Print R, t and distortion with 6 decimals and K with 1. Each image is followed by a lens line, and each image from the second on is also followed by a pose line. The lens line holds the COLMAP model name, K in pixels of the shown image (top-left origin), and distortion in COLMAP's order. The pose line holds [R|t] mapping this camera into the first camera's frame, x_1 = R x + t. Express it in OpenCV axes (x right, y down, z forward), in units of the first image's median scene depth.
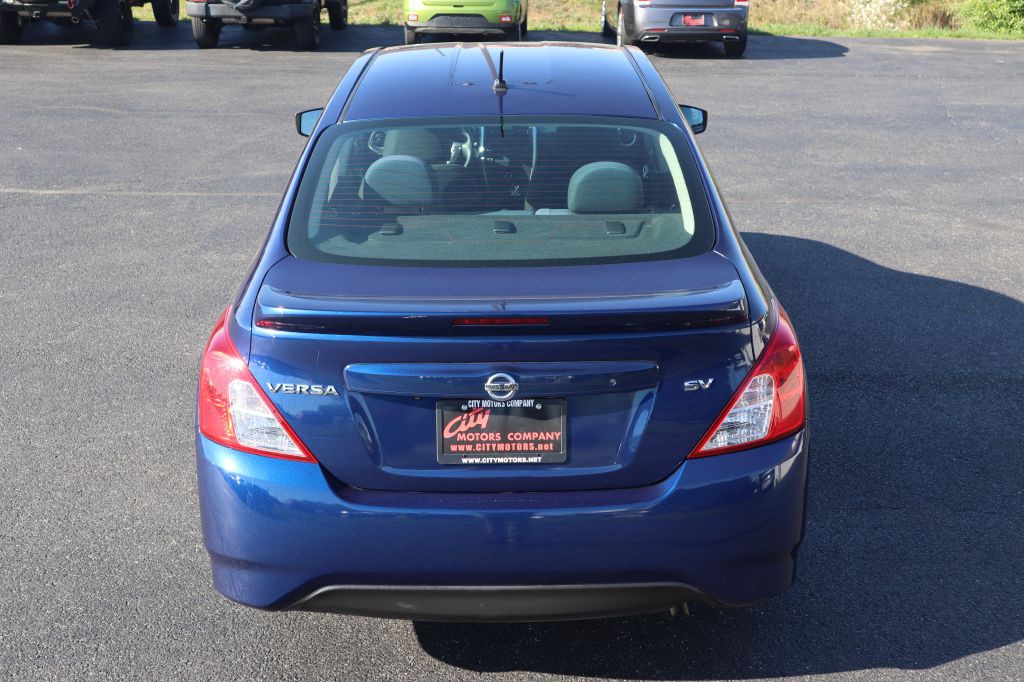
lens RADIAL K [[909.6, 0, 512.0], [0, 909.6, 341.0], [0, 0, 1]] dist [-0.014144, -0.005284]
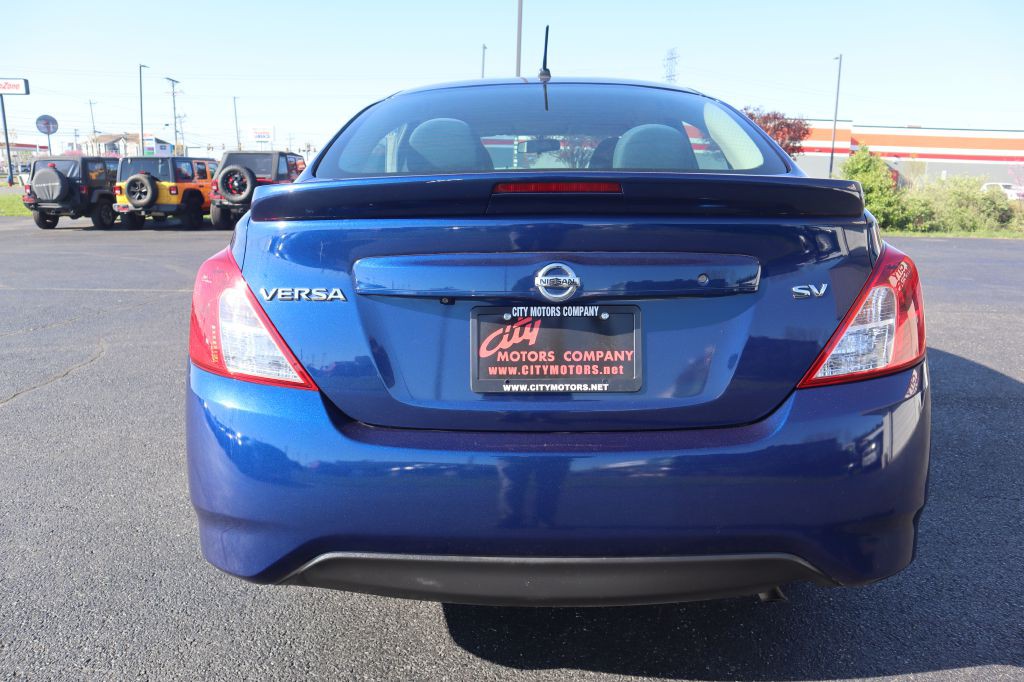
lens RADIAL K [[631.3, 0, 512.0], [0, 631.3, 341.0], [0, 0, 1]] dist [-0.072617, 0.001846]
pose [[0.999164, 0.005036, -0.040565, -0.026507], [-0.009418, 0.994043, -0.108578, 0.149990], [0.039776, 0.108869, 0.993260, 0.472930]]
